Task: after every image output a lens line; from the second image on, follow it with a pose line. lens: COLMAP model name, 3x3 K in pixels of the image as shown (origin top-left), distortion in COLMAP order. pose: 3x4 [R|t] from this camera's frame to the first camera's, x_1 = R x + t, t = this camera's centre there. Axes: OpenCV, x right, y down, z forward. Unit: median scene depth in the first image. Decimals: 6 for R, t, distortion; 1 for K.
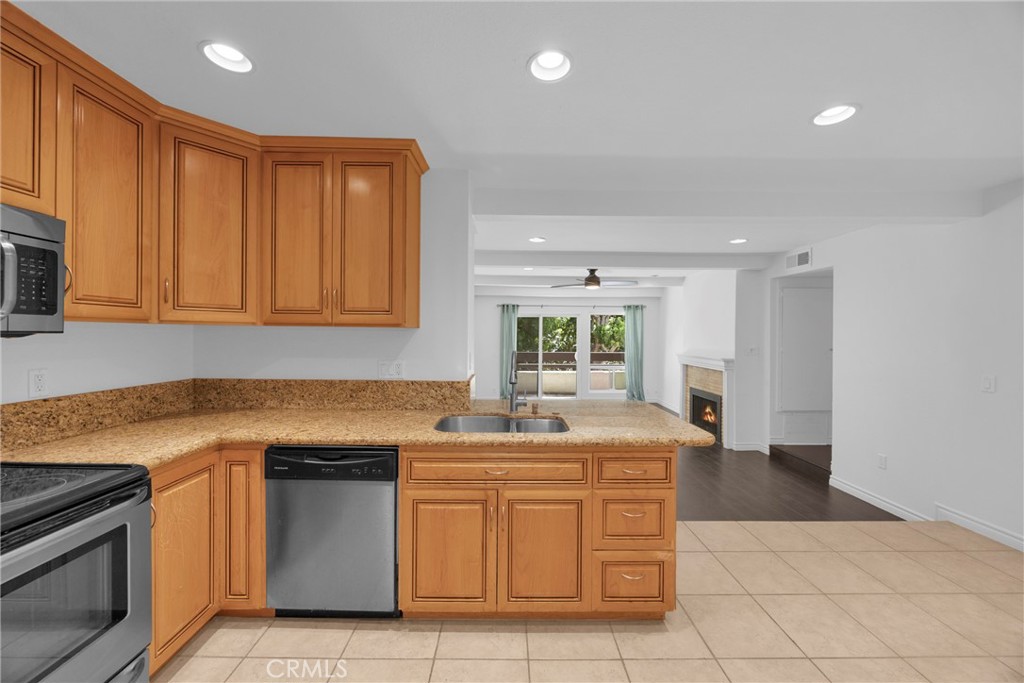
lens RADIAL K [[403.2, 0, 506.9], [0, 403.2, 334.0], [0, 0, 1]] dist [-0.009497, 0.000535]
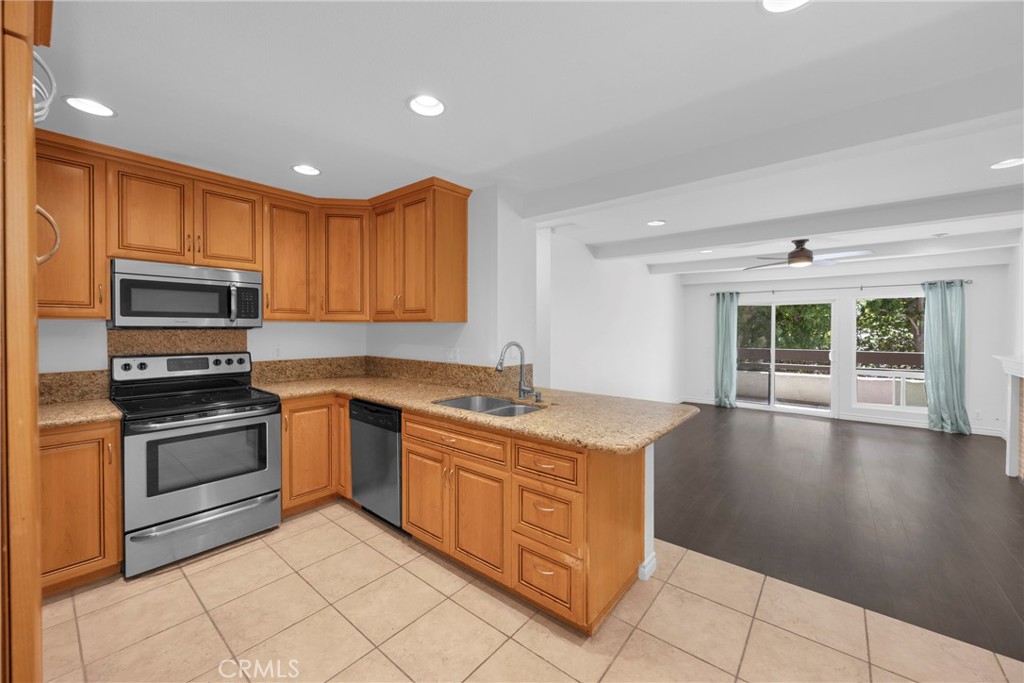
lens RADIAL K [[403.2, 0, 493.0], [0, 403.2, 328.3], [0, 0, 1]] dist [-0.009497, 0.000535]
pose [[0.750995, -0.003545, -0.660299, 0.659428], [0.004574, 0.999990, -0.000166, 0.004638], [0.660293, -0.002895, 0.751003, 0.130035]]
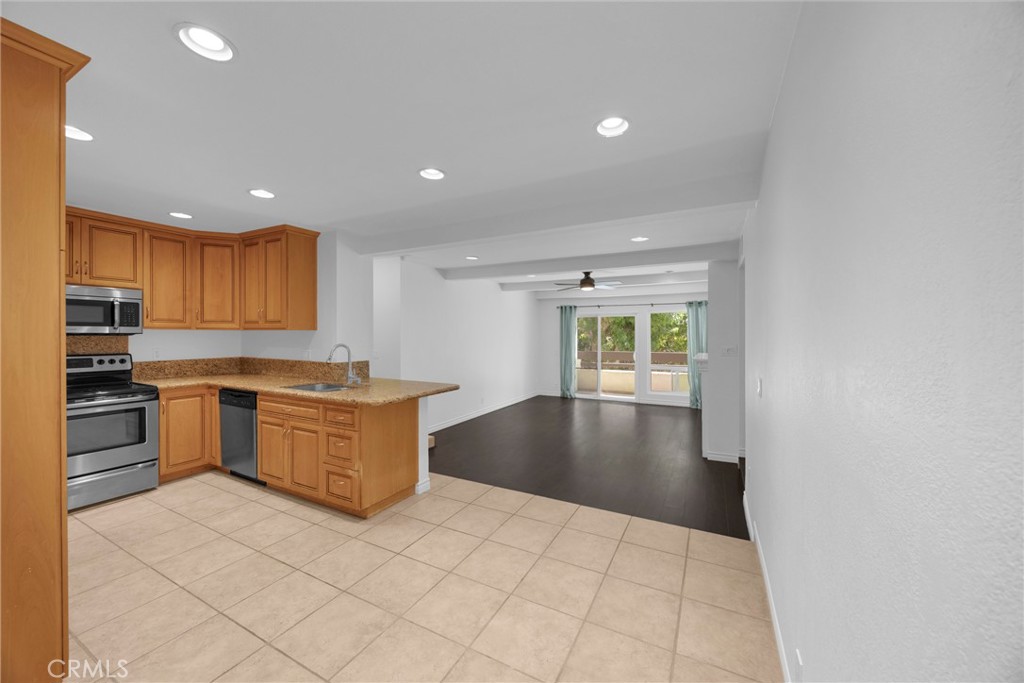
lens RADIAL K [[403.2, 0, 495.4], [0, 403.2, 333.9], [0, 0, 1]] dist [-0.009497, 0.000535]
pose [[0.867052, -0.003788, -0.498204, 1.253429], [0.003649, 0.999993, -0.001254, 0.005869], [0.498205, -0.000731, 0.867059, -0.068849]]
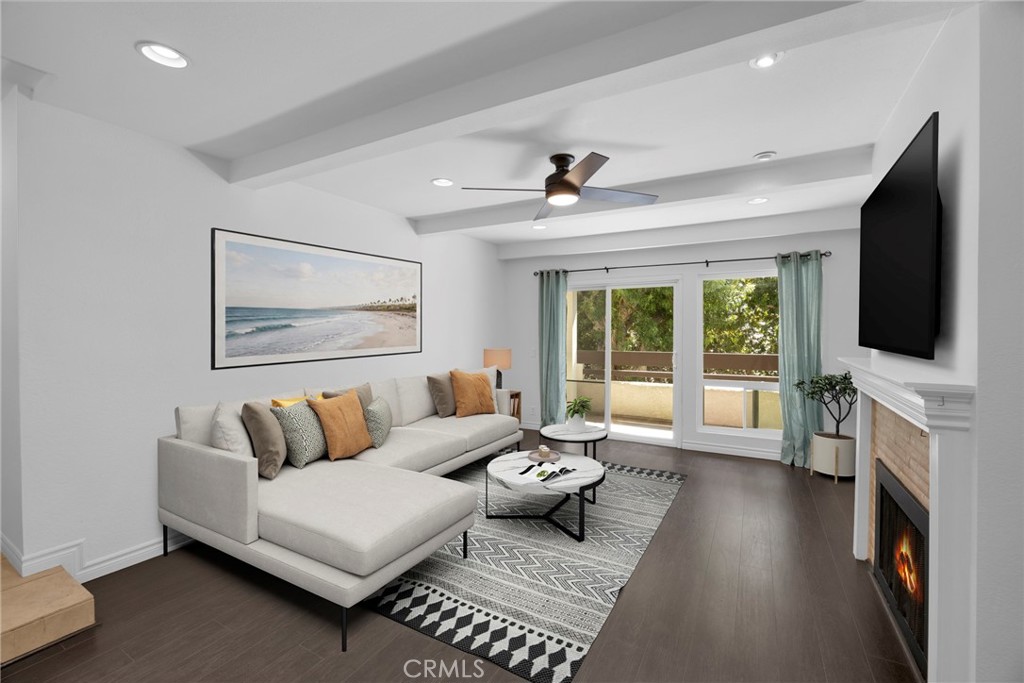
lens RADIAL K [[447.4, 0, 509.5], [0, 447.4, 331.5], [0, 0, 1]] dist [-0.026079, -0.000133]
pose [[0.864981, -0.003485, -0.501792, 0.956516], [0.003470, 0.999994, -0.000964, 0.061149], [0.501792, -0.000908, 0.864988, 1.326252]]
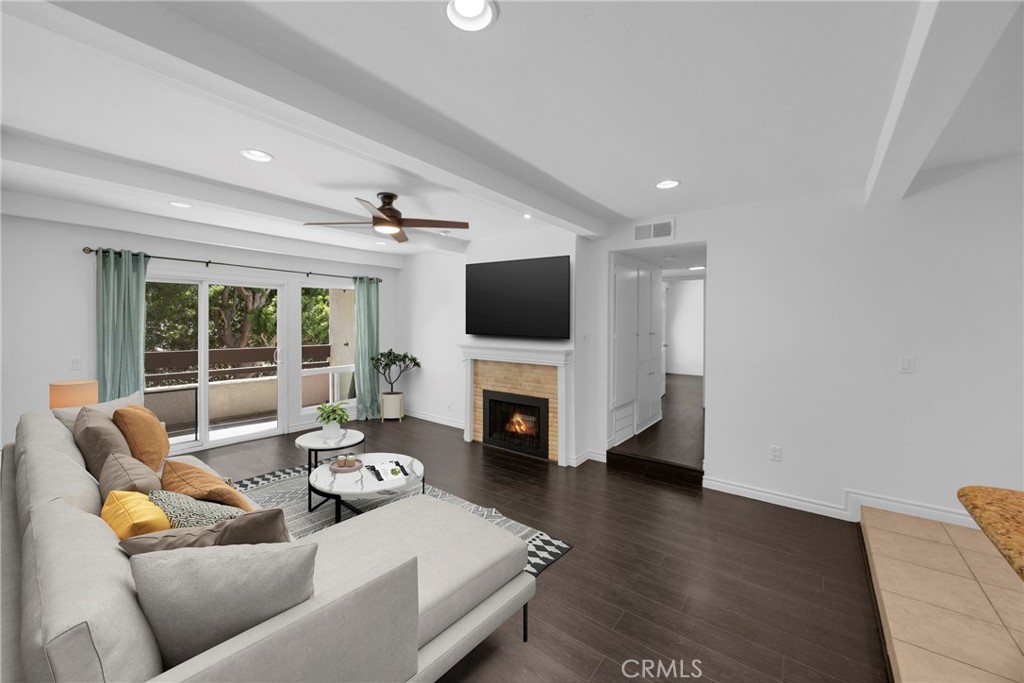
lens RADIAL K [[403.2, 0, 510.9], [0, 403.2, 325.4], [0, 0, 1]] dist [-0.009497, 0.000535]
pose [[0.624255, -0.002964, 0.781215, -0.246676], [-0.002743, 0.999978, 0.005986, 0.023335], [-0.781216, -0.005879, 0.624233, 1.260826]]
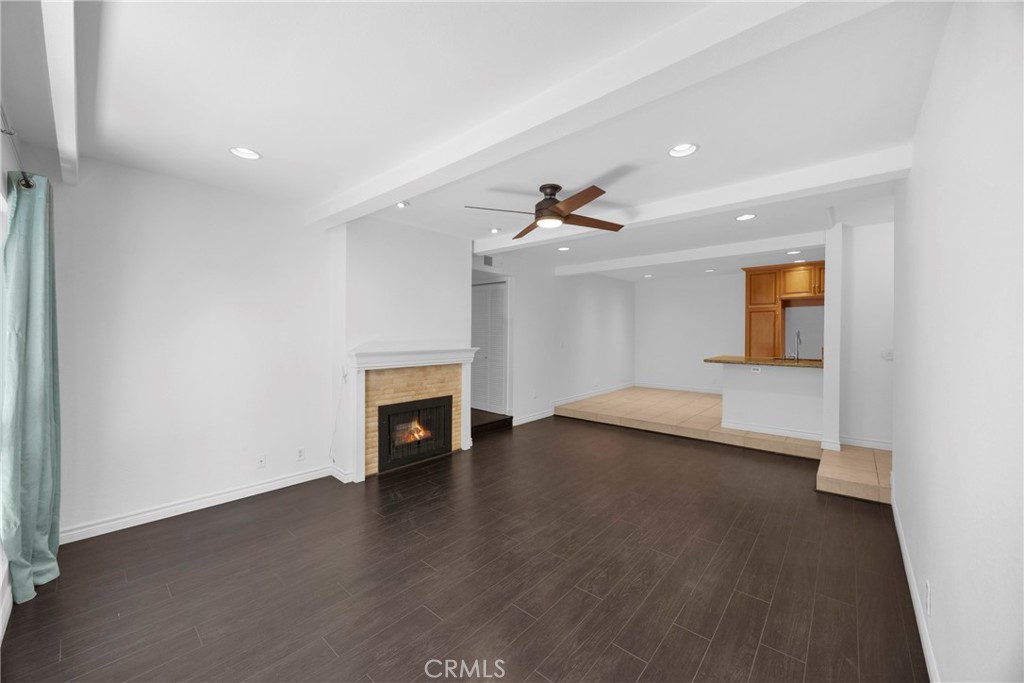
lens RADIAL K [[403.2, 0, 512.1], [0, 403.2, 334.6], [0, 0, 1]] dist [-0.009497, 0.000535]
pose [[-0.764164, -0.018008, 0.644770, -0.202591], [-0.011291, 0.999830, 0.014543, 0.039082], [-0.644923, 0.003834, -0.764238, 3.395001]]
